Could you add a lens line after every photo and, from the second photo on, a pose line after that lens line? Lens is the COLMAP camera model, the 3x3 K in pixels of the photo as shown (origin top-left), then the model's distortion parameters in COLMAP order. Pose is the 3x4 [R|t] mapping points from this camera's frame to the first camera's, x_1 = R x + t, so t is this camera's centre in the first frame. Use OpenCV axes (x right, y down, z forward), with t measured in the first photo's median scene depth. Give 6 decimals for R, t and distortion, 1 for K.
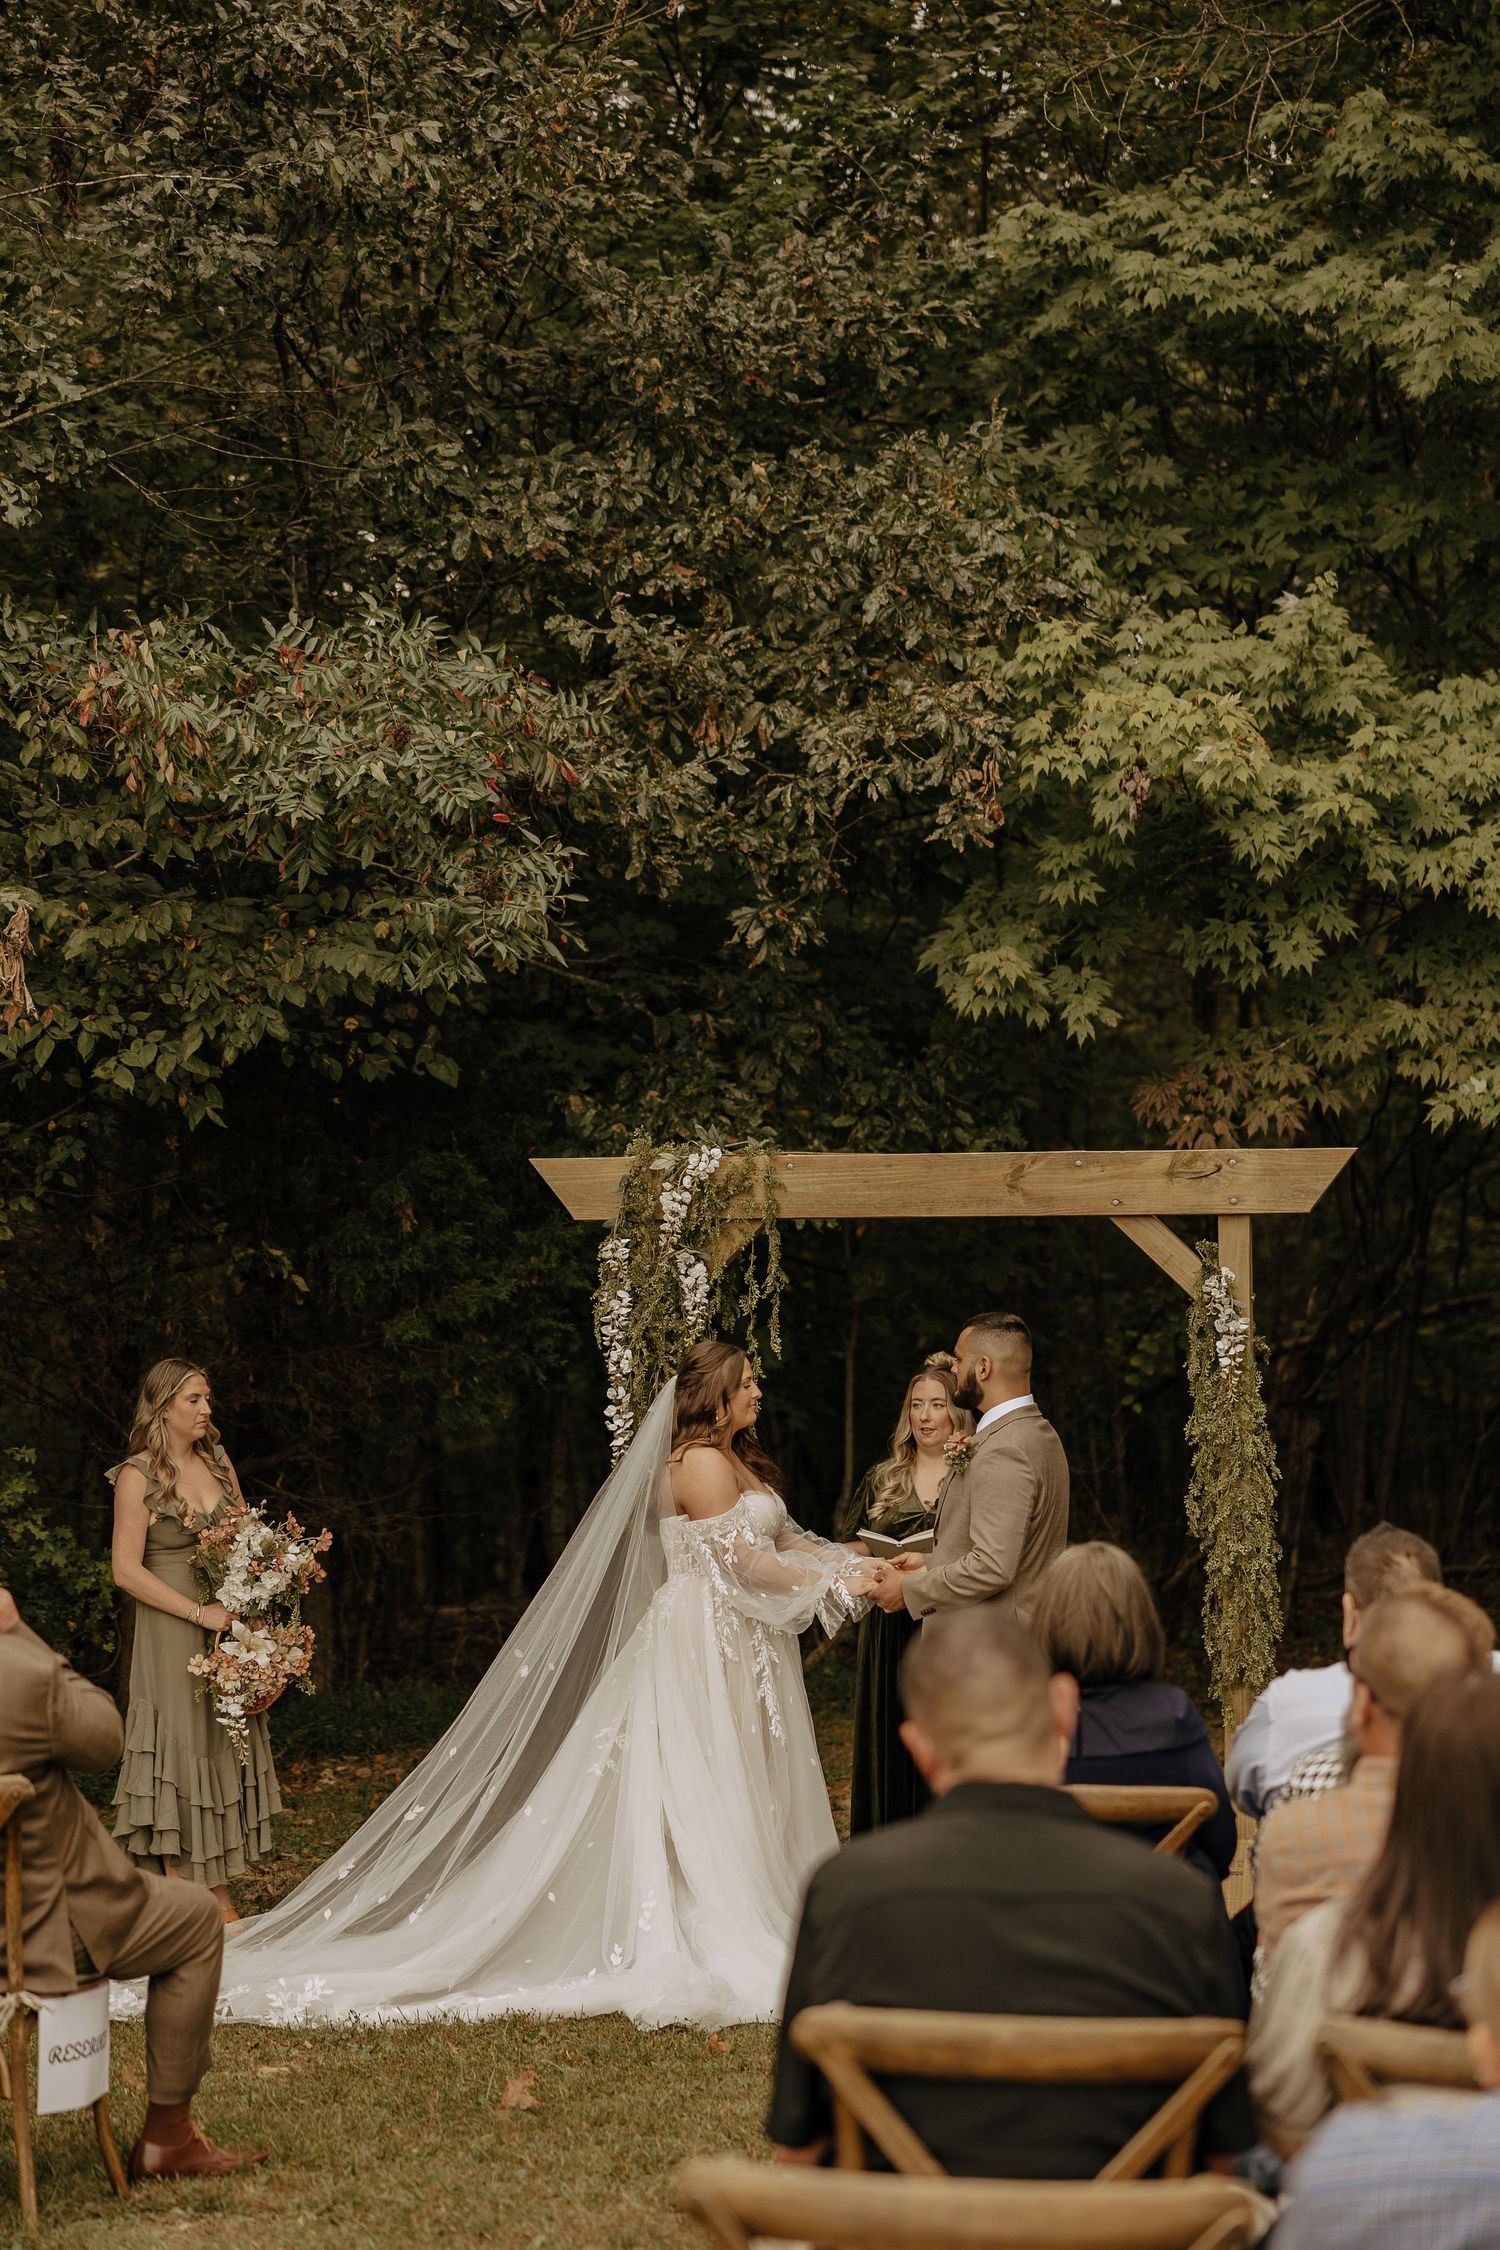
lens RADIAL K [[4274.9, 0, 648.0], [0, 4274.9, 1129.7], [0, 0, 1]] dist [0.026847, -0.111425]
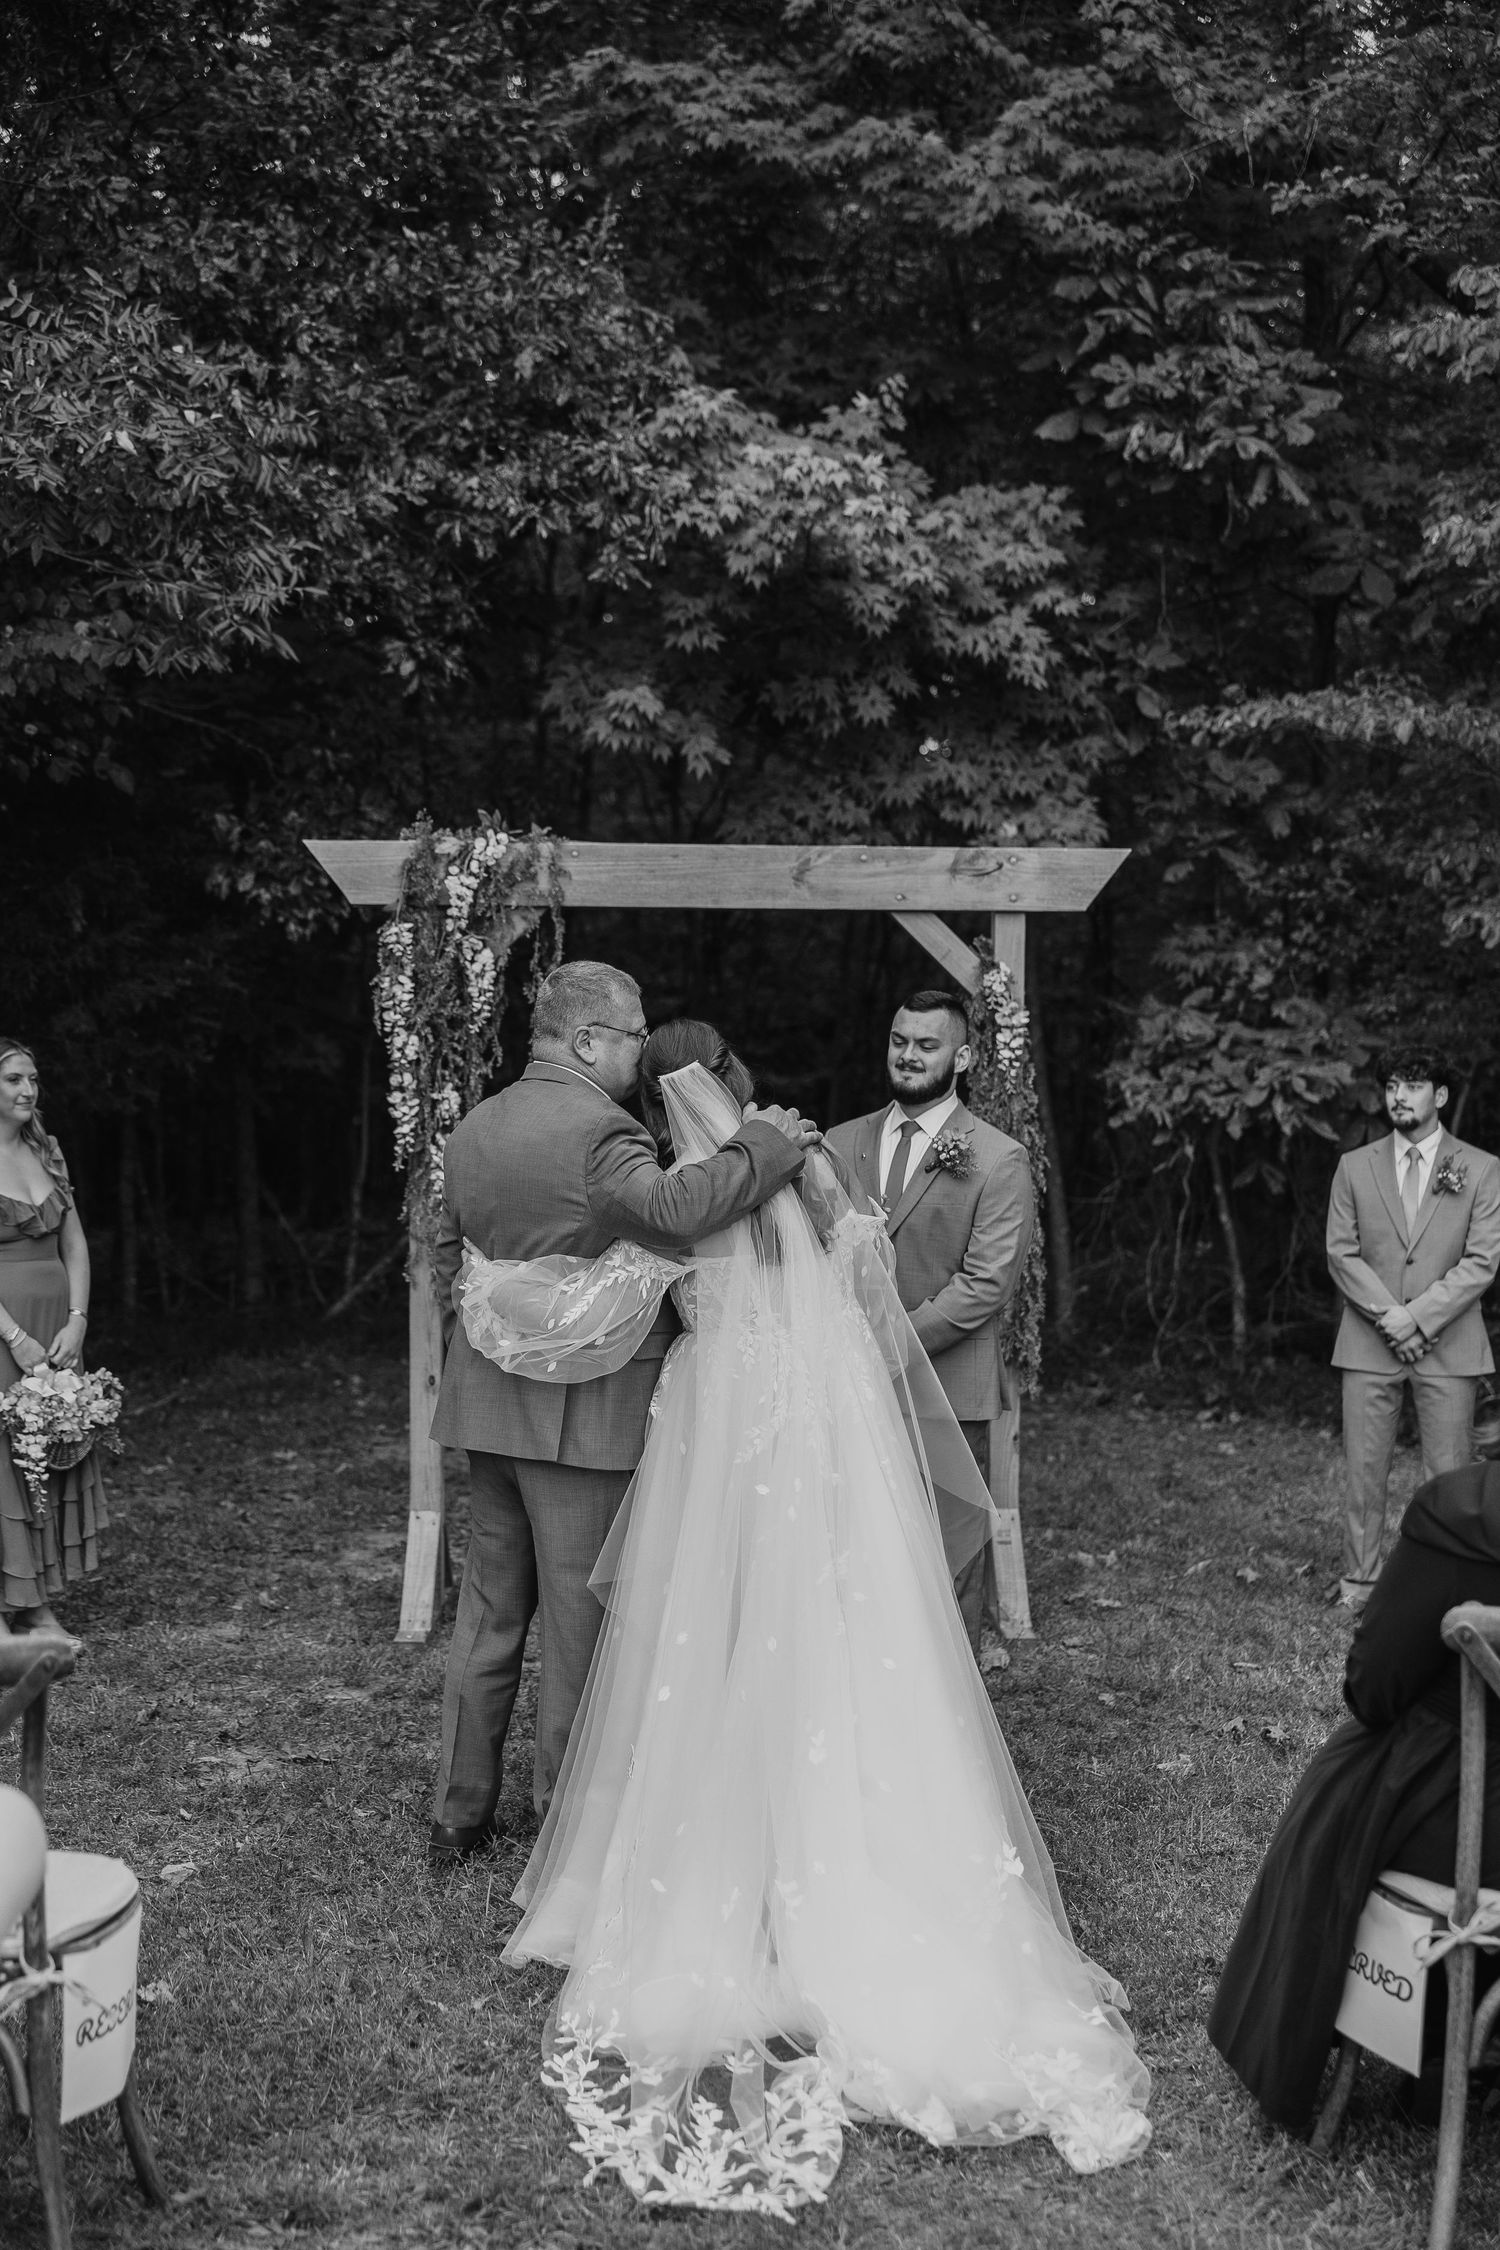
lens RADIAL K [[2750.2, 0, 758.4], [0, 2750.2, 1152.6], [0, 0, 1]] dist [0.021491, 0.013552]
pose [[0.962199, 0.001734, 0.272341, -0.083501], [-0.023556, 0.996762, 0.076879, 0.022932], [-0.271326, -0.080388, 0.959125, 0.305073]]
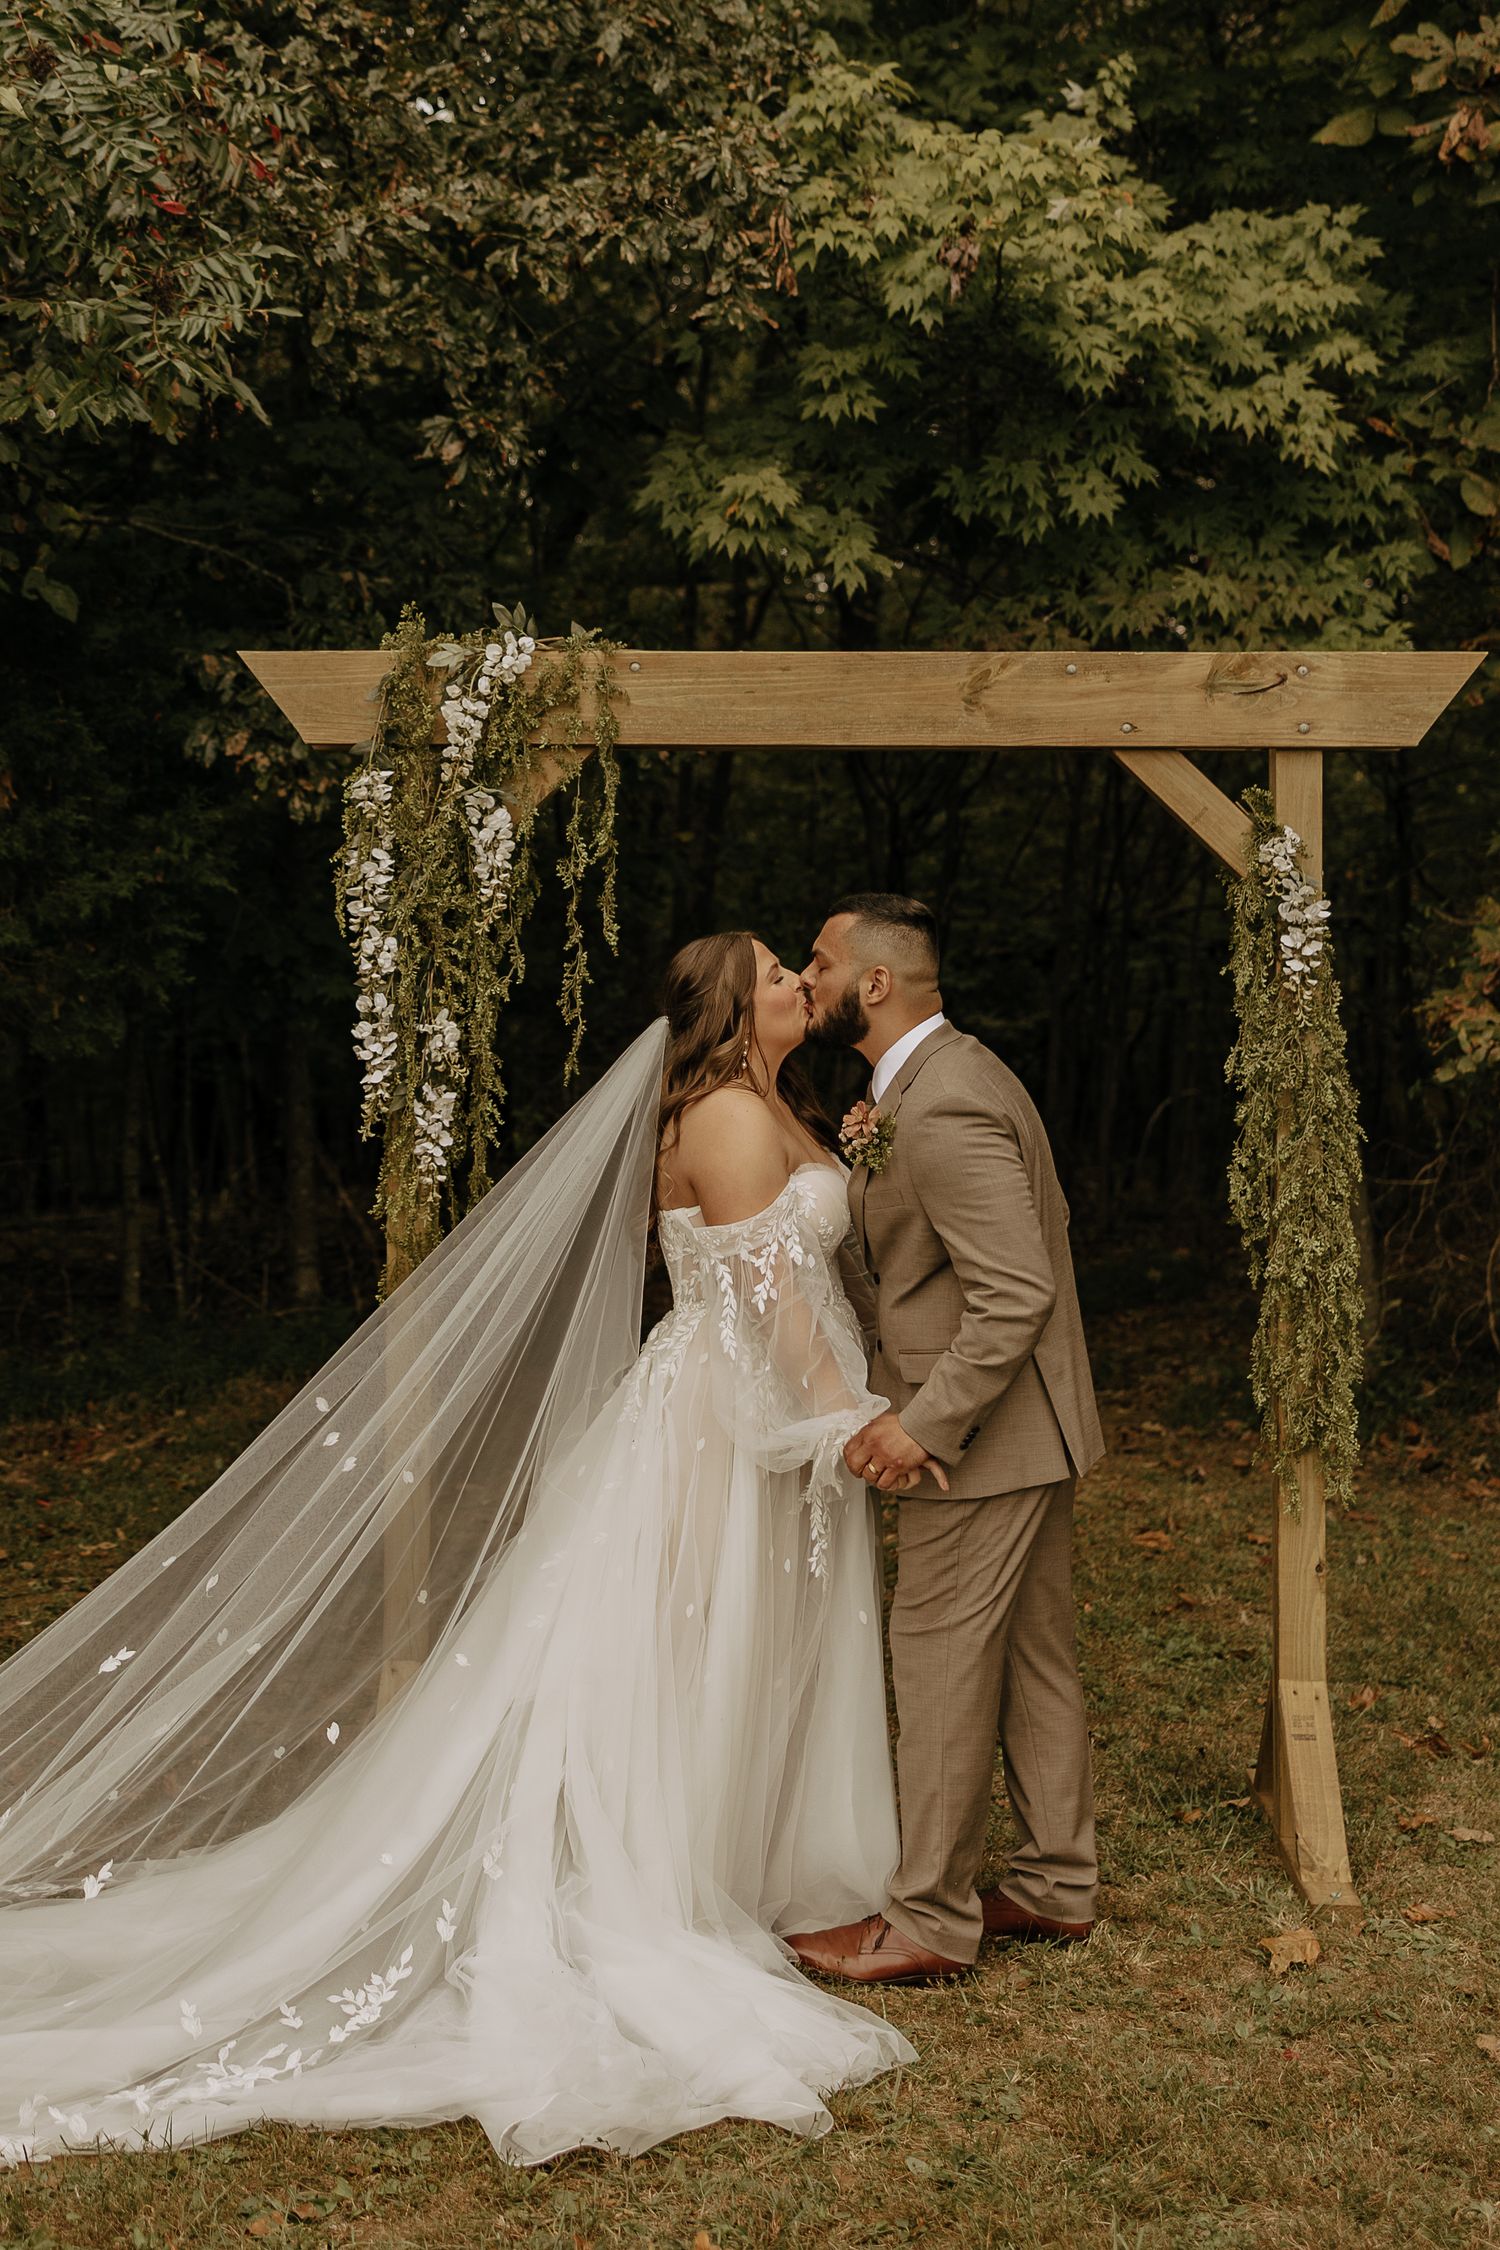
lens RADIAL K [[3174.4, 0, 570.2], [0, 3174.4, 819.6], [0, 0, 1]] dist [0.005491, 0.043550]
pose [[0.988868, 0.021583, 0.147221, -0.041171], [-0.020220, 0.999738, -0.010751, 0.031517], [-0.147415, 0.007654, 0.989045, 0.424396]]
